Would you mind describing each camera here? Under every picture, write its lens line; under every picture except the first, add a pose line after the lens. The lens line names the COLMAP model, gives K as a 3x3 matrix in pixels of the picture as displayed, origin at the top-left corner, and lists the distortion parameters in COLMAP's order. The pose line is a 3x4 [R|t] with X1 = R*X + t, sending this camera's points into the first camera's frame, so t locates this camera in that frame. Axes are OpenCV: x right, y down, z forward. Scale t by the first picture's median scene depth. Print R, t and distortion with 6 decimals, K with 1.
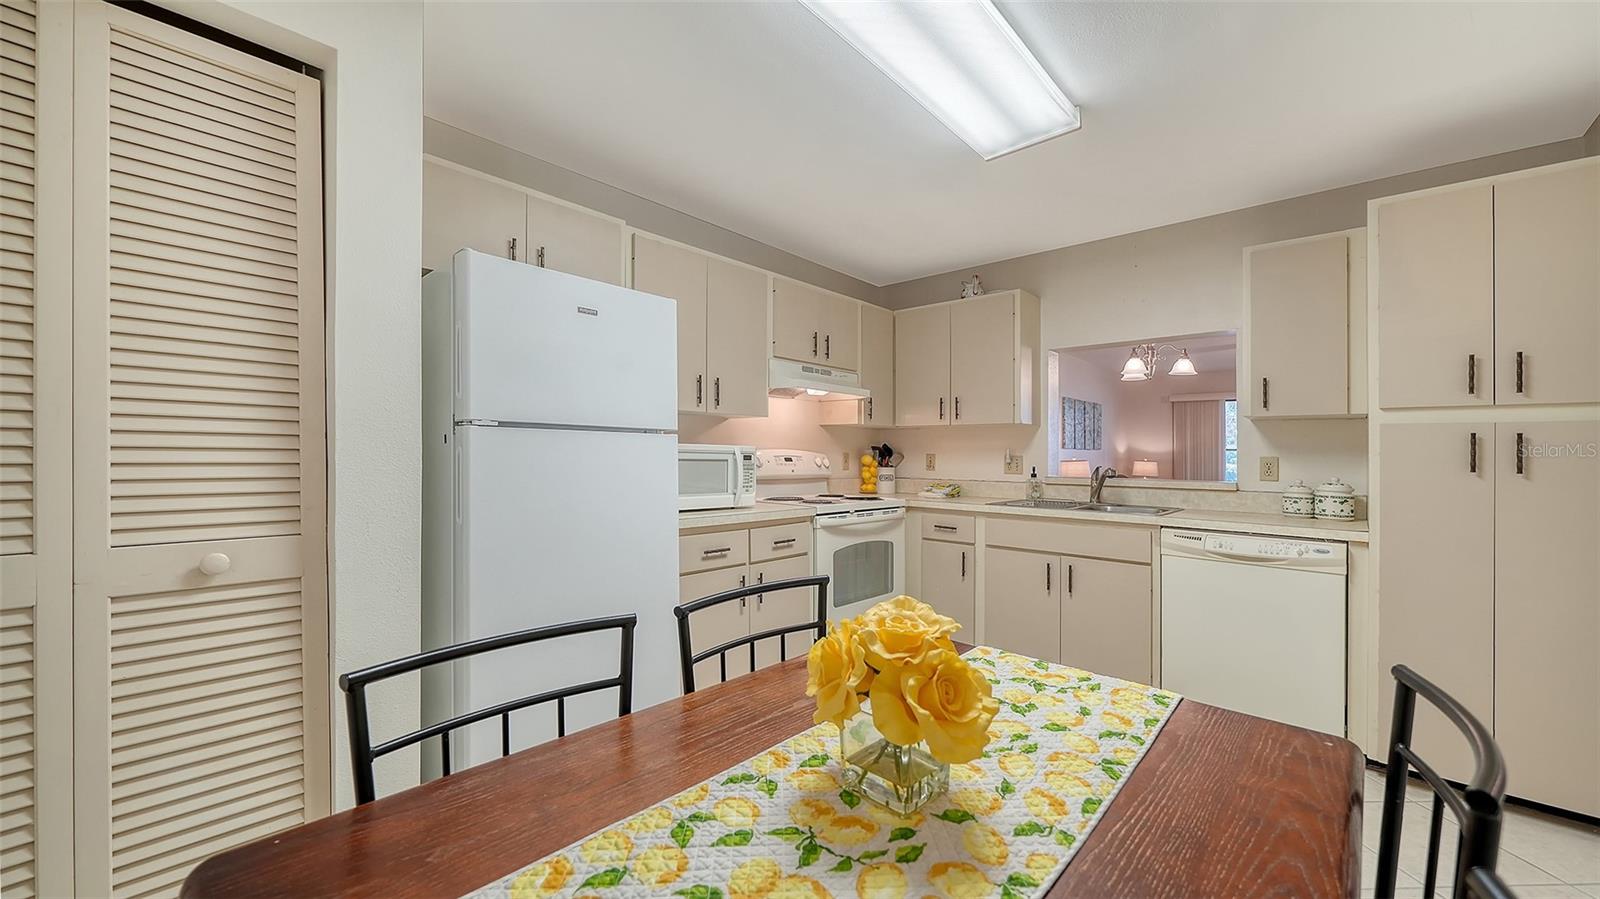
lens RADIAL K [[612.3, 0, 793.3], [0, 612.3, 441.5], [0, 0, 1]] dist [-0.000108, -0.000126]
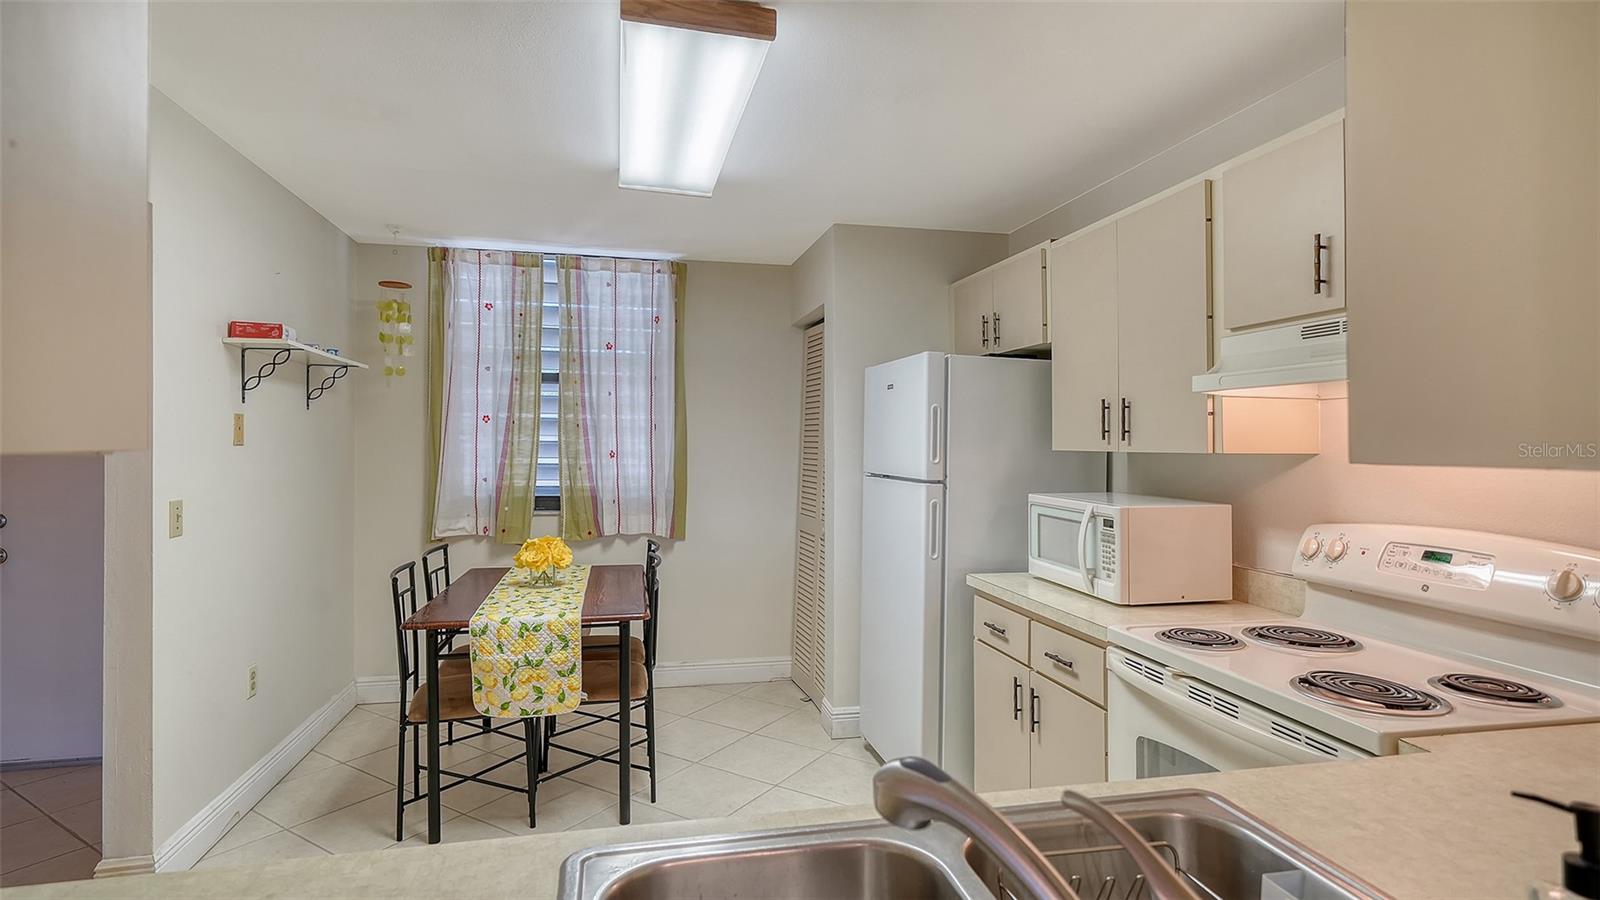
lens RADIAL K [[810.2, 0, 801.1], [0, 810.2, 424.6], [0, 0, 1]] dist [0.000423, -0.000015]
pose [[-0.566877, -0.033471, -0.823122, 0.722375], [0.001753, 0.999123, -0.041835, -0.037296], [0.823801, -0.025158, -0.566321, 1.106020]]
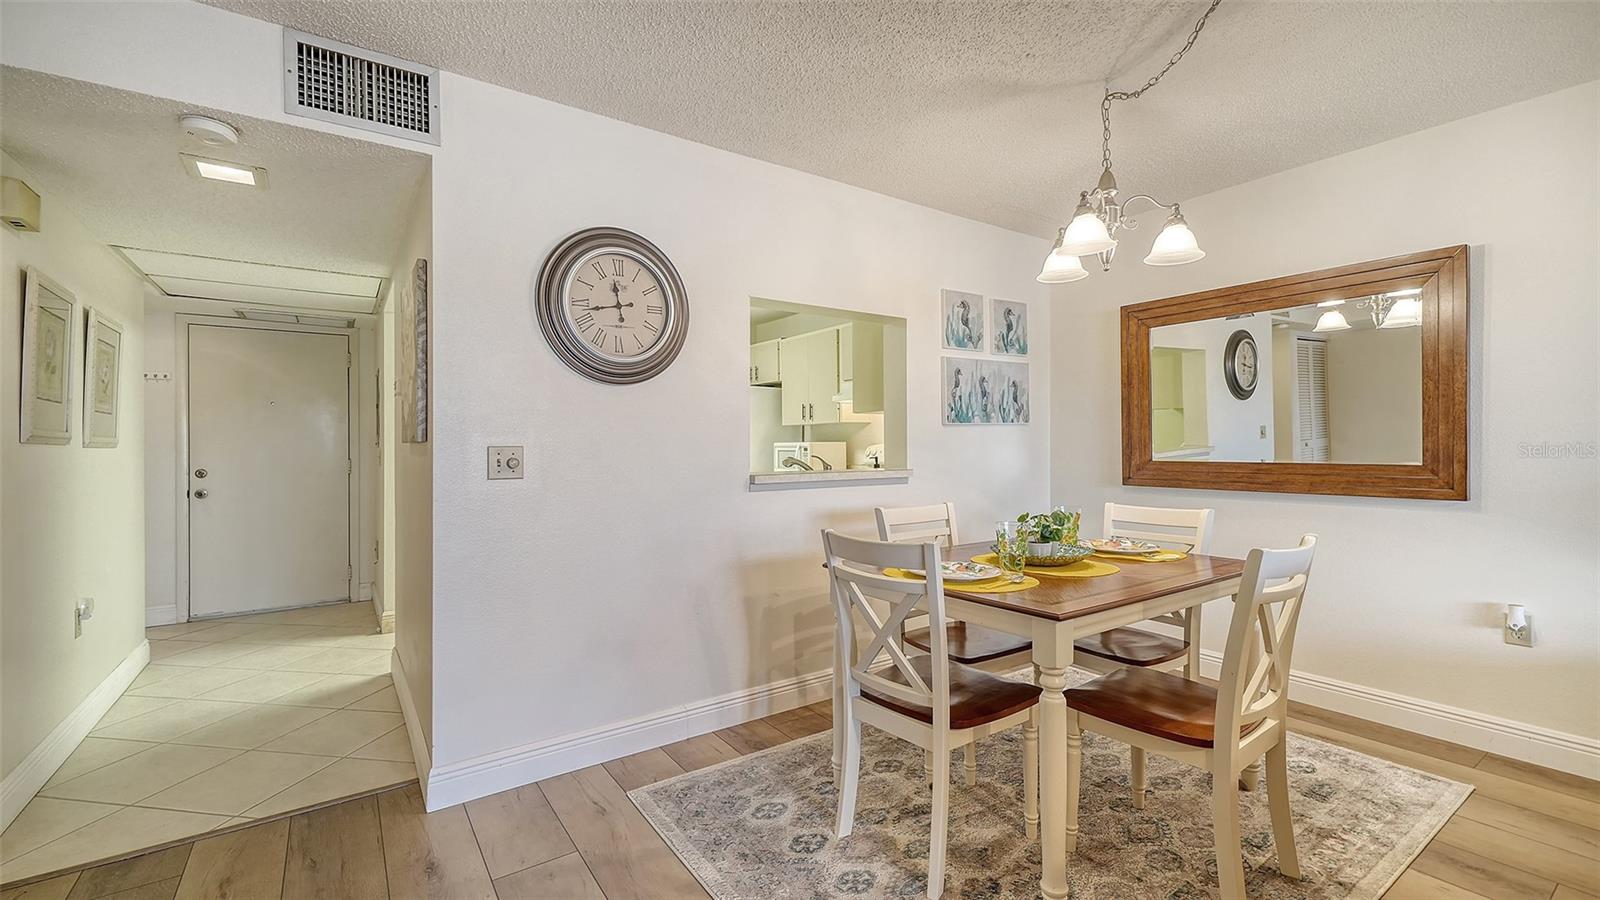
lens RADIAL K [[662.5, 0, 800.0], [0, 662.5, 450.0], [0, 0, 1]] dist [-0.000545, -0.000041]
pose [[-0.212080, -0.008972, -0.977211, 1.591269], [0.019994, 0.999709, -0.013517, 0.048709], [0.977048, -0.022405, -0.211839, 1.256785]]
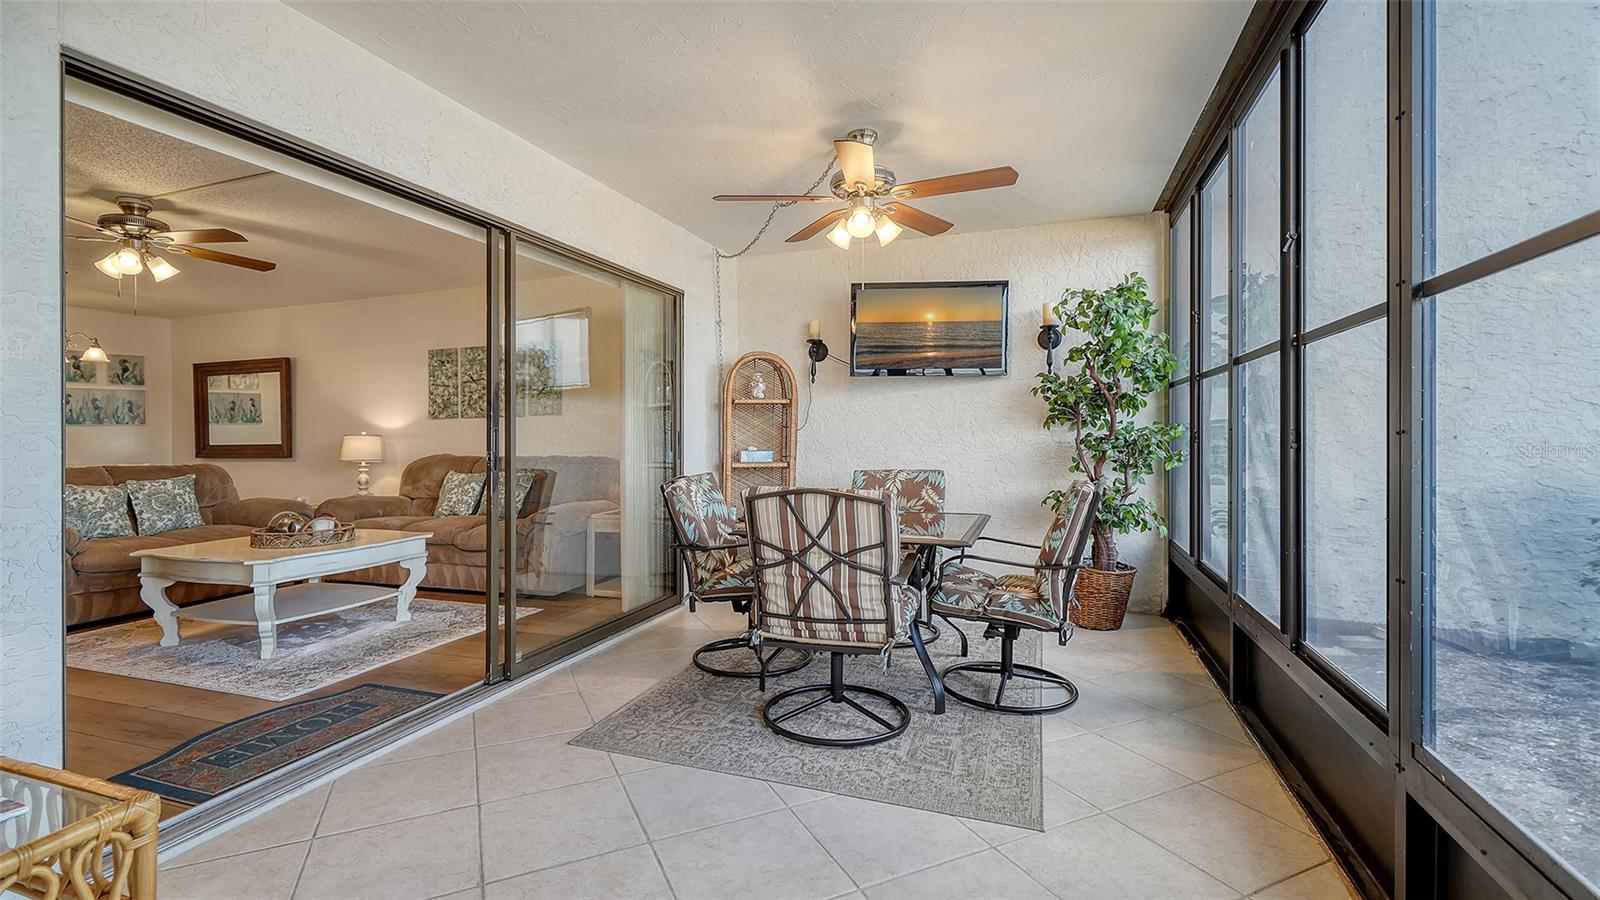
lens RADIAL K [[700.8, 0, 792.4], [0, 700.8, 441.0], [0, 0, 1]] dist [-0.000403, 0.000326]
pose [[0.395385, -0.014748, -0.918397, 3.205465], [0.034118, 0.999417, -0.001360, 0.118161], [0.917881, -0.030796, 0.395658, 2.428310]]
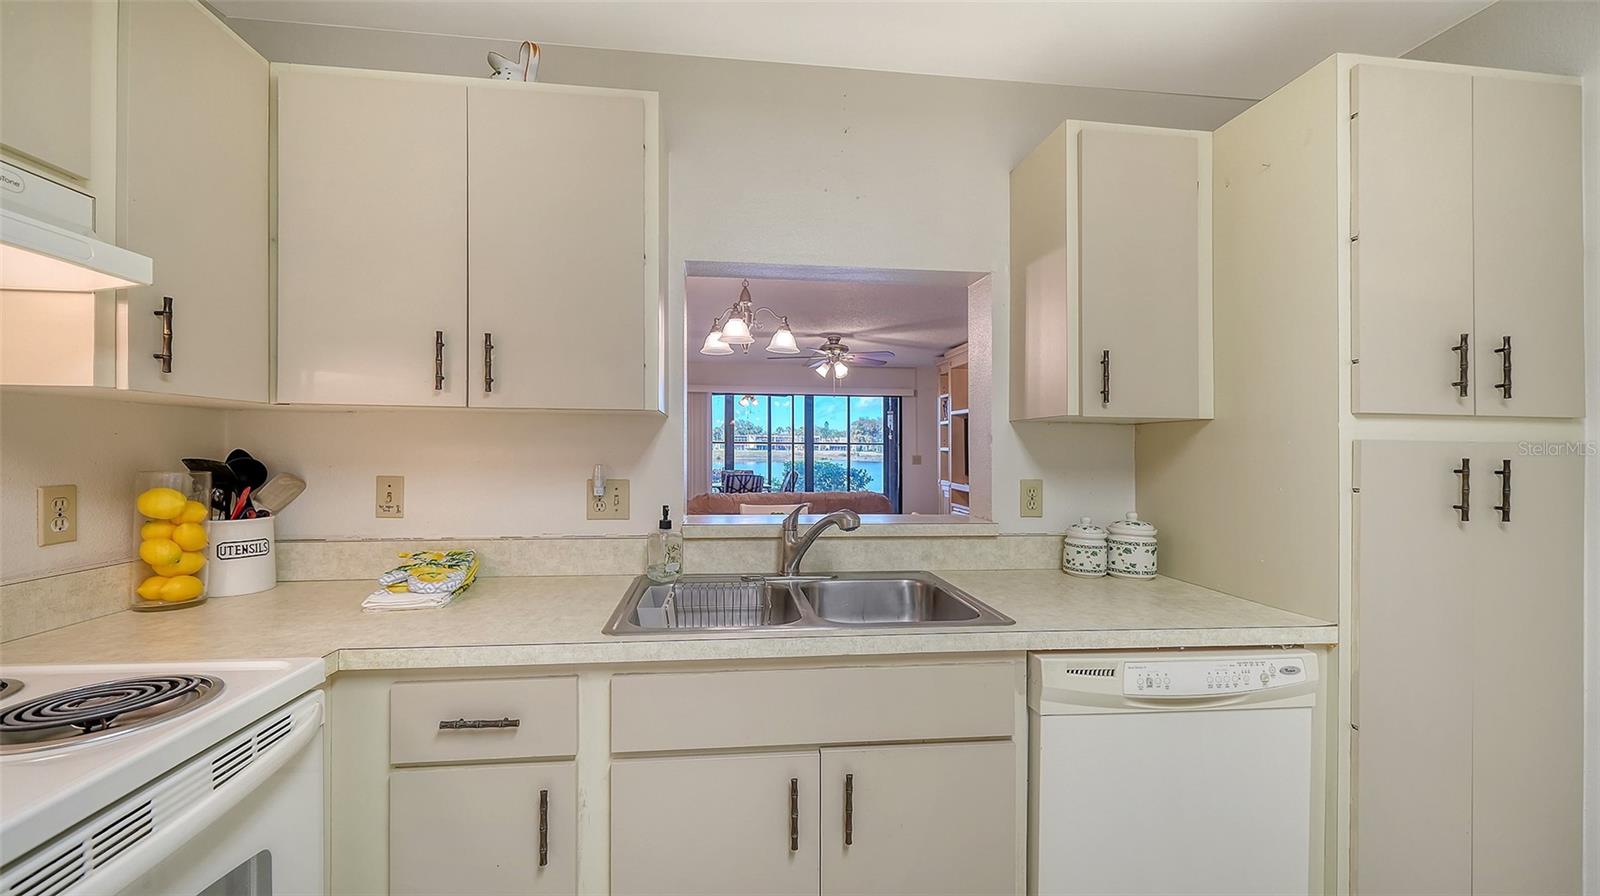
lens RADIAL K [[617.6, 0, 794.0], [0, 617.6, 447.7], [0, 0, 1]] dist [0.001217, -0.002244]
pose [[0.644790, -0.005413, 0.764341, 0.116153], [-0.018722, 0.999563, 0.022873, -0.016949], [-0.764130, -0.029059, 0.644407, 0.722825]]
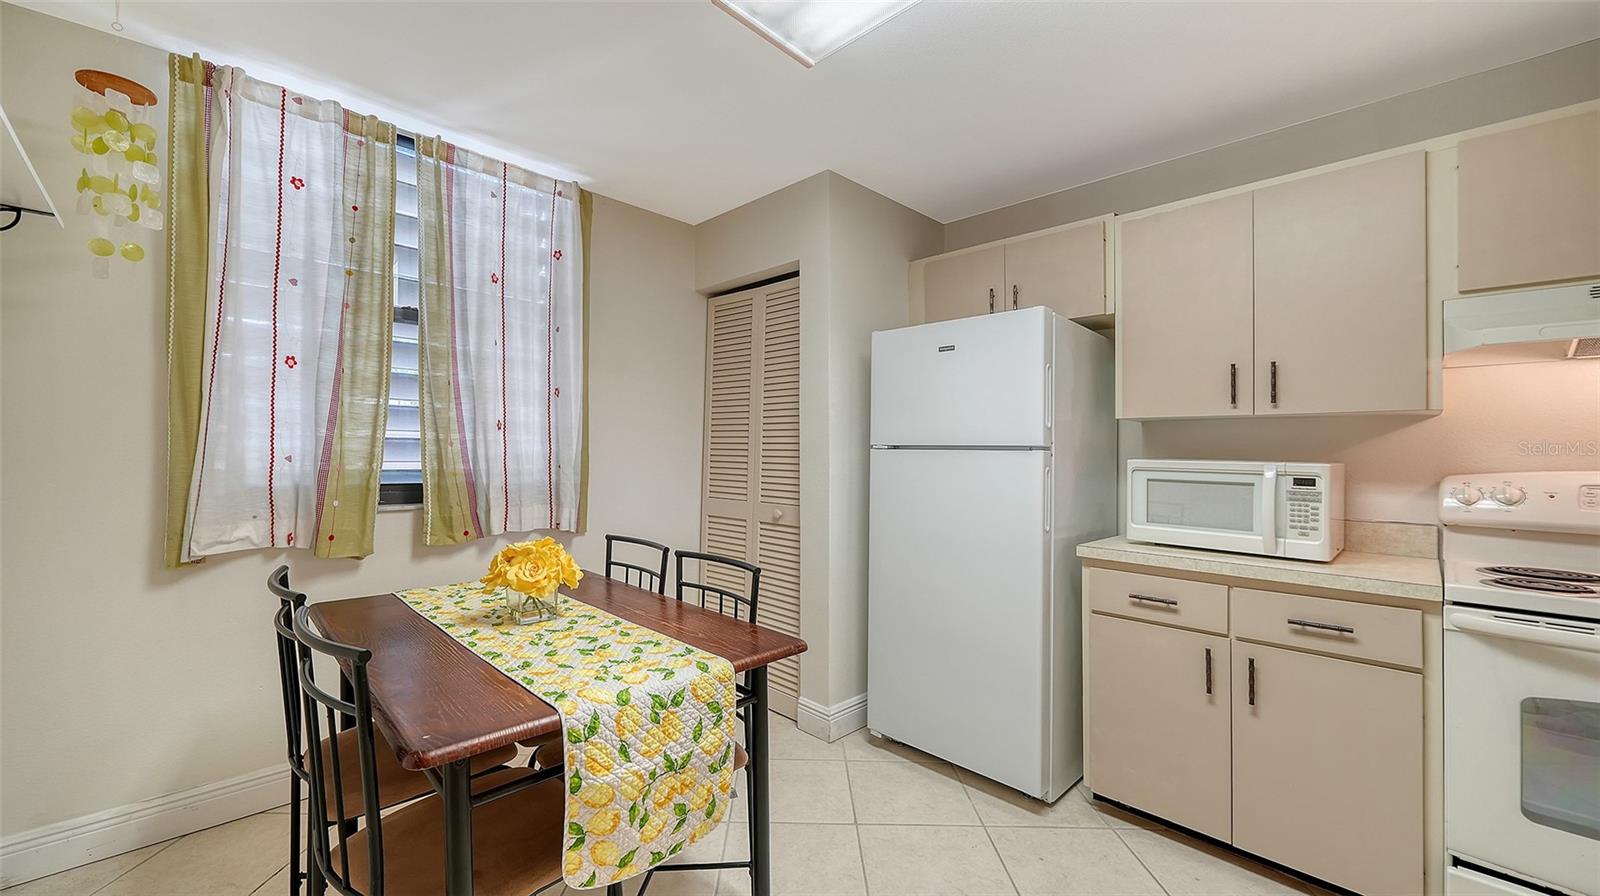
lens RADIAL K [[617.6, 0, 794.0], [0, 617.6, 447.7], [0, 0, 1]] dist [0.001217, -0.002244]
pose [[-0.043718, -0.021545, -0.998812, 0.528918], [0.005267, 0.999749, -0.021796, 0.002181], [0.999030, -0.006213, -0.043593, 0.460864]]
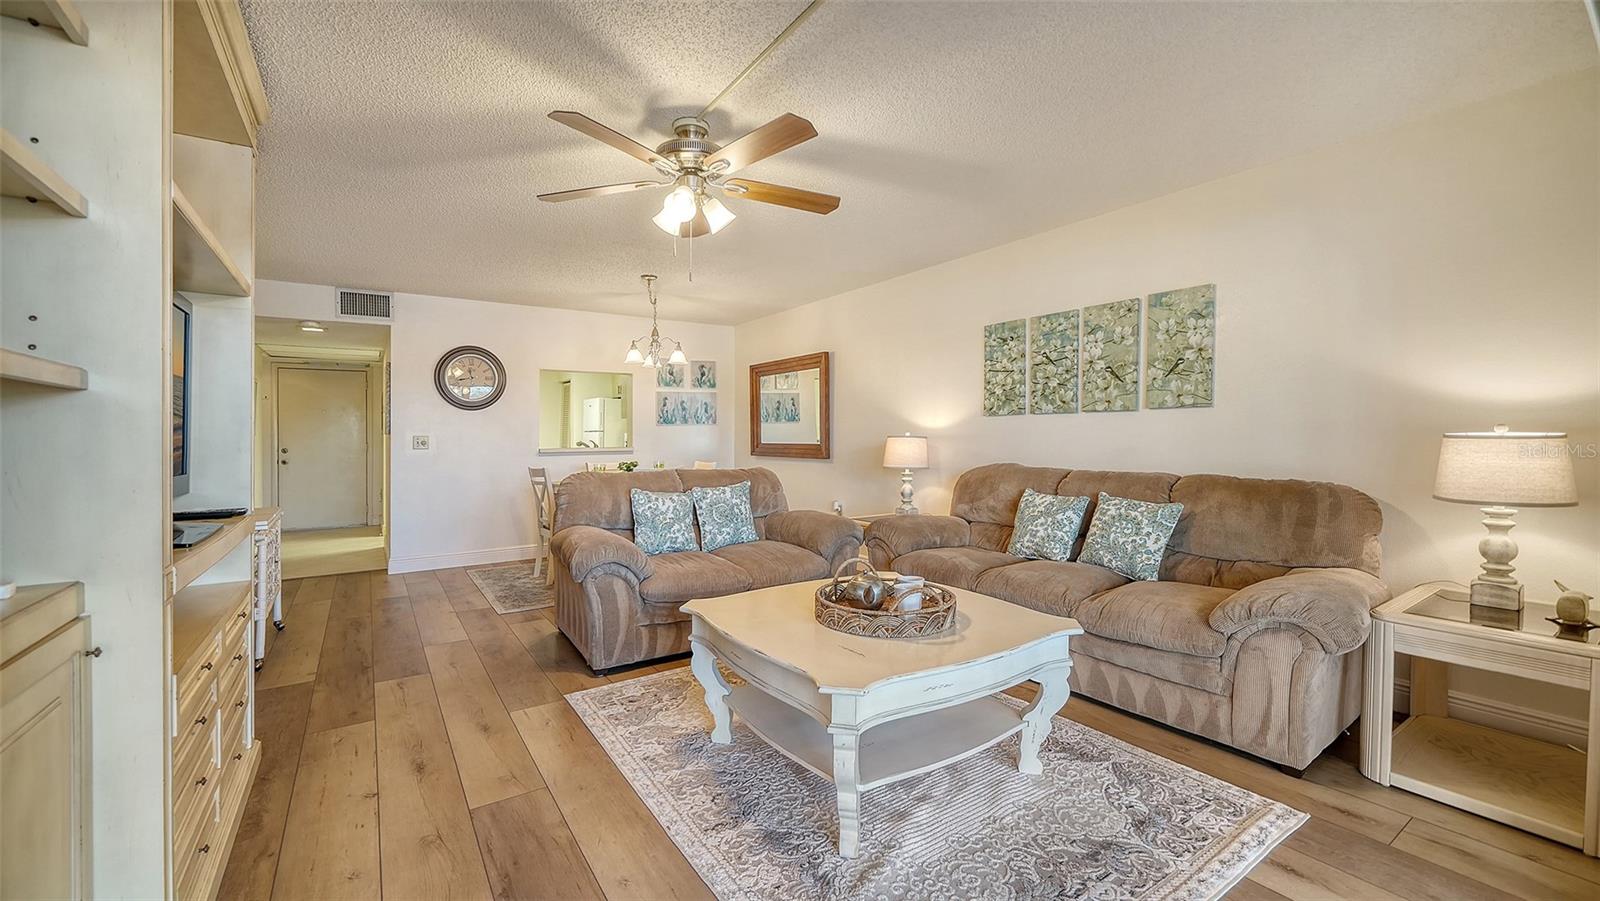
lens RADIAL K [[630.9, 0, 795.6], [0, 630.9, 438.6], [0, 0, 1]] dist [-0.000982, -0.000041]
pose [[-0.226015, -0.008708, -0.974085, 2.411756], [0.018990, 0.999731, -0.013344, 0.078038], [0.973939, -0.021513, -0.225788, 2.183985]]
